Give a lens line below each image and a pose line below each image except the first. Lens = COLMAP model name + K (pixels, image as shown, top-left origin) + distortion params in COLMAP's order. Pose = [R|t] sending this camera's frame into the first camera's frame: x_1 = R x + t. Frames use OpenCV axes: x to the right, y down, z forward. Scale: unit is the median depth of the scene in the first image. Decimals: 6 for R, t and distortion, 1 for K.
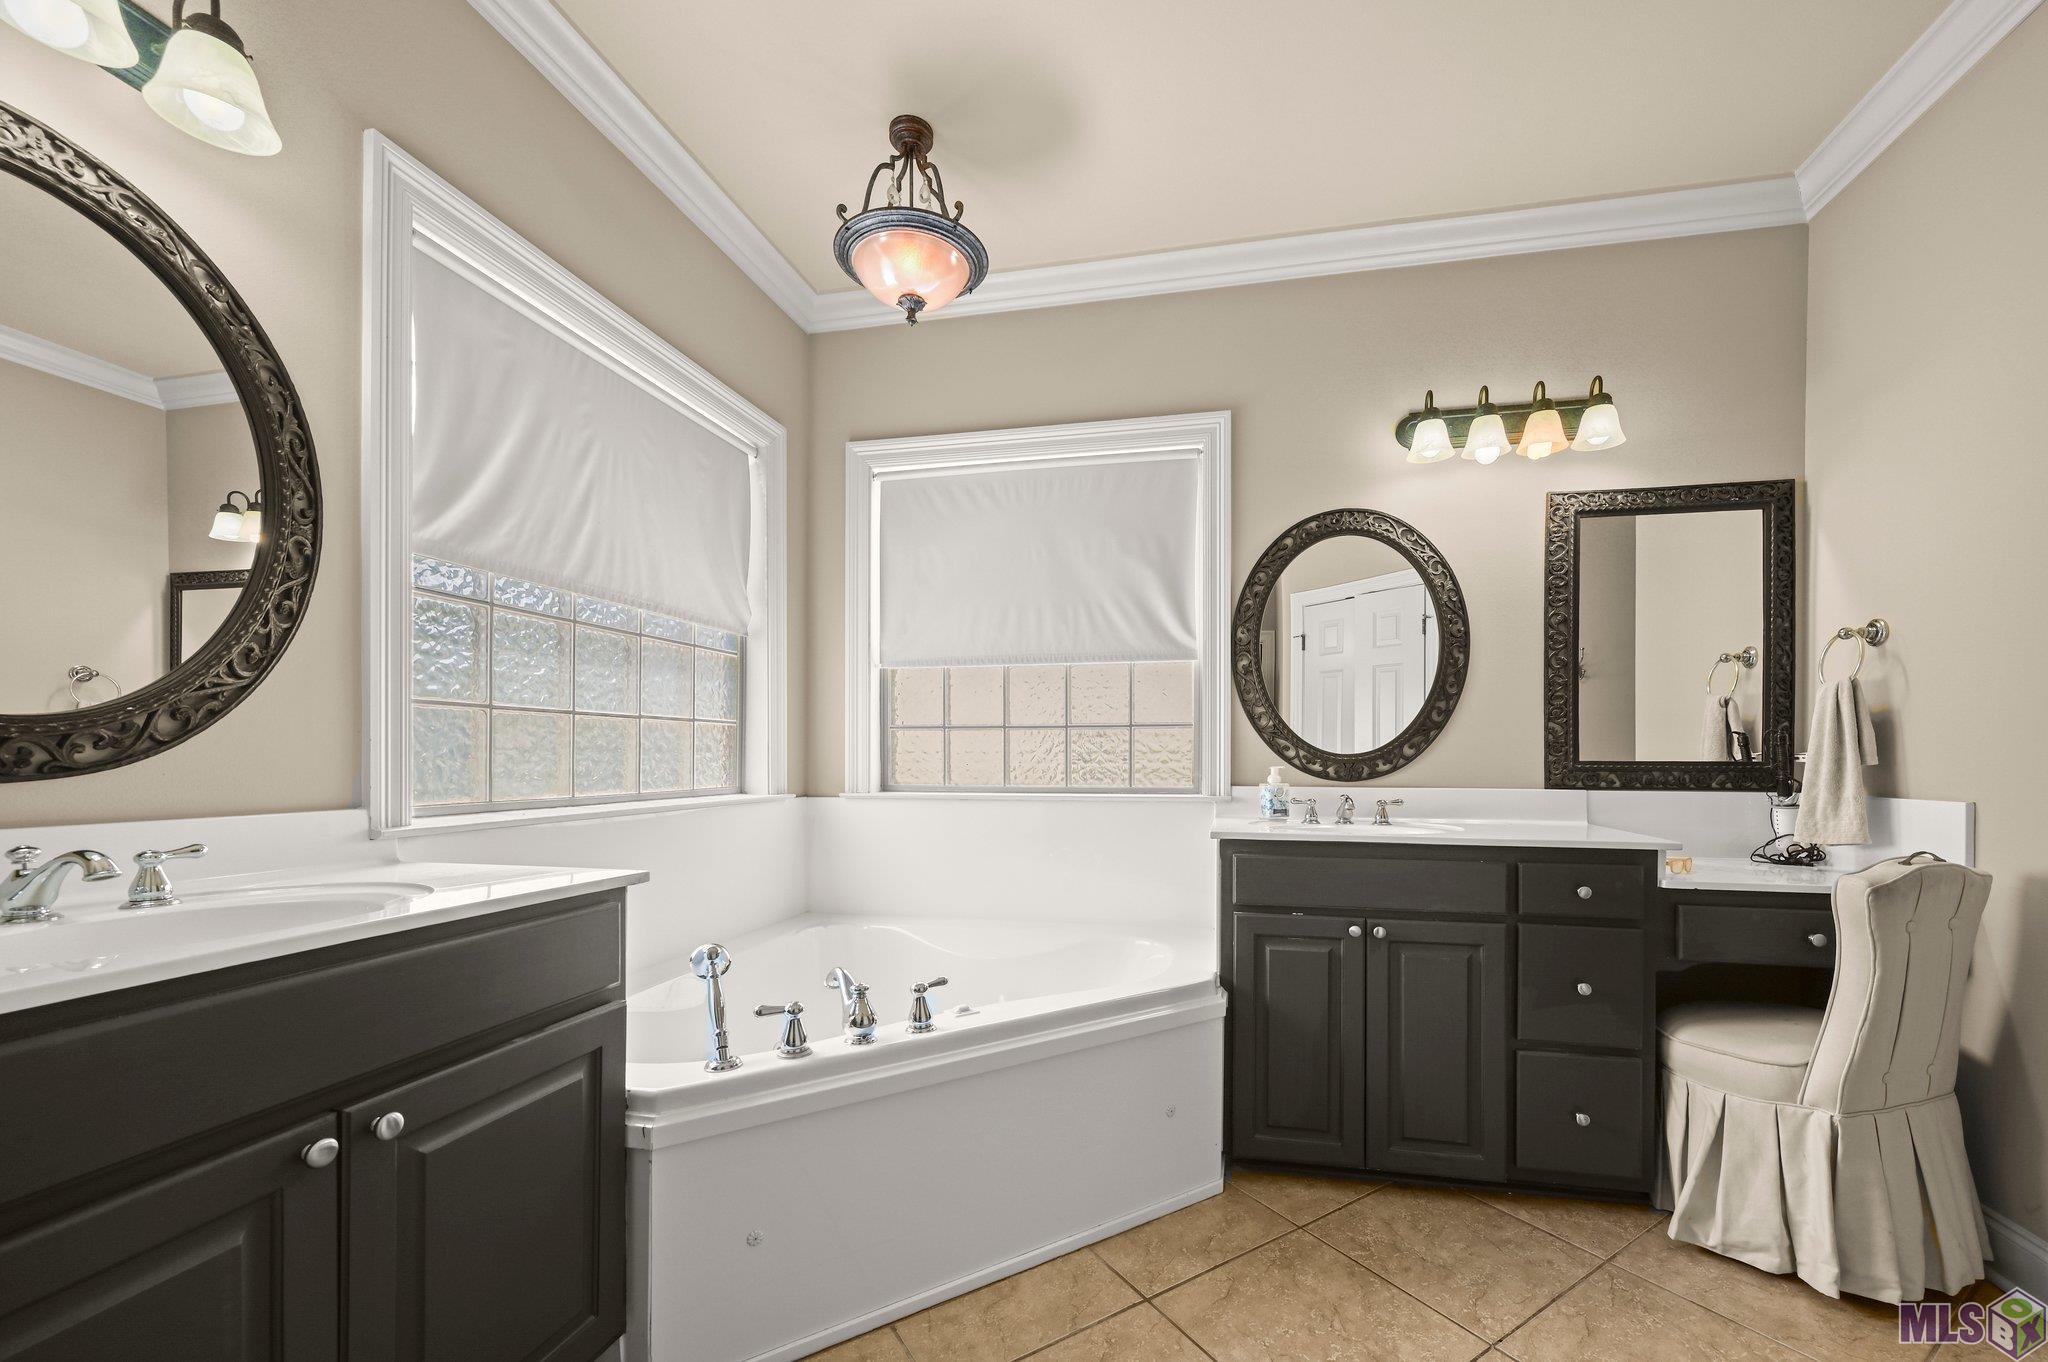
lens RADIAL K [[816.1, 0, 1060.5], [0, 816.1, 758.6], [0, 0, 1]] dist [0.000425, -0.000010]
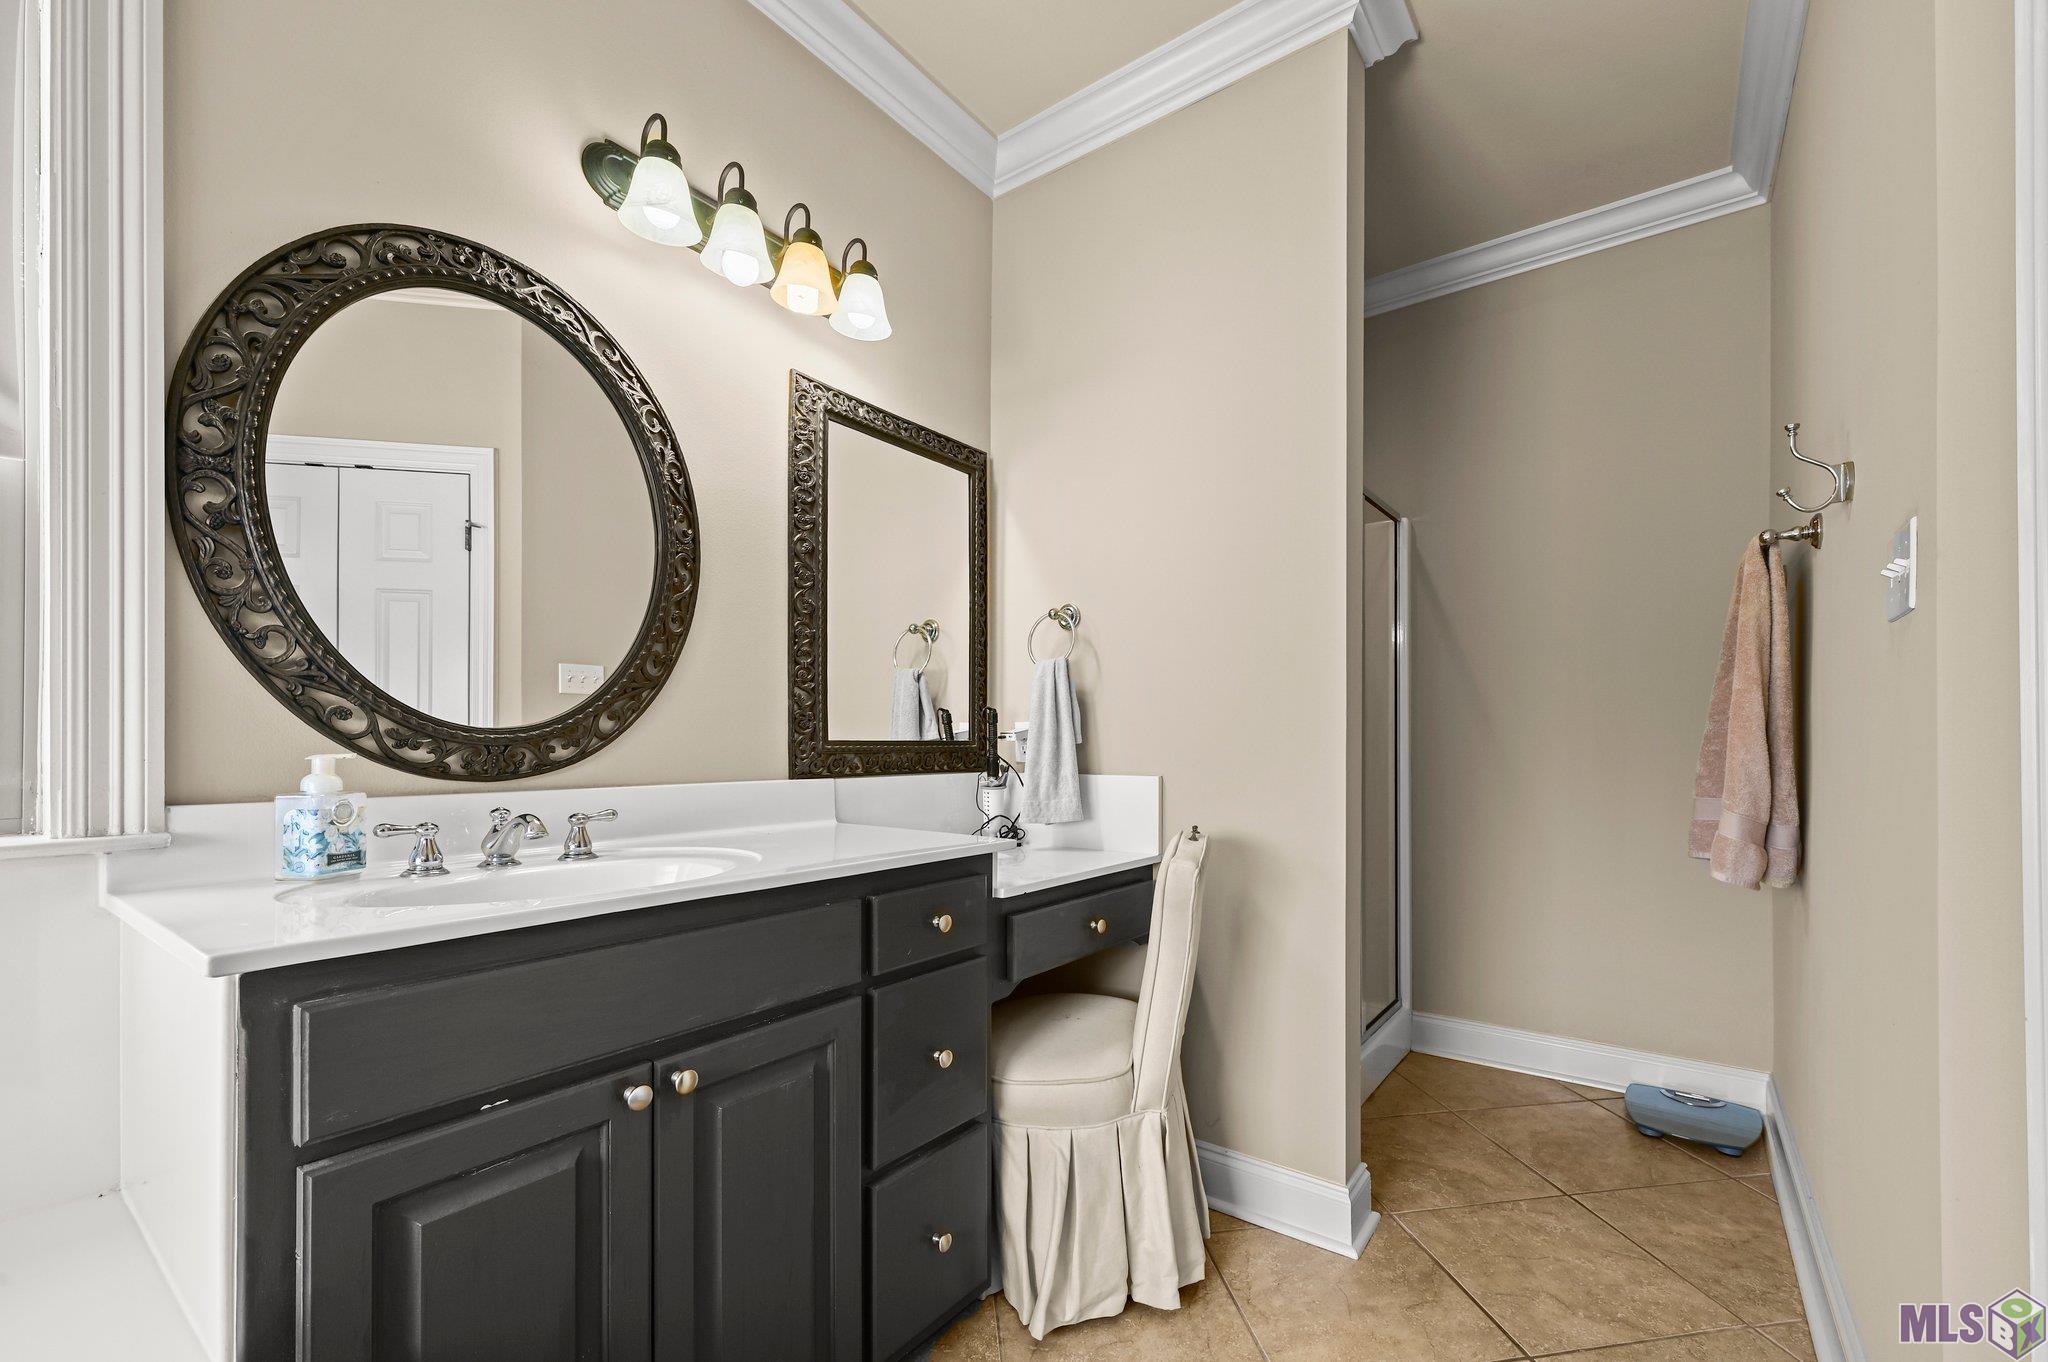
lens RADIAL K [[839.3, 0, 1074.1], [0, 839.3, 742.5], [0, 0, 1]] dist [0.003265, -0.000528]
pose [[0.390030, -0.003615, 0.920795, 0.008132], [0.002333, 0.999993, 0.002938, 0.002908], [-0.920799, 0.001002, 0.390035, 0.480300]]
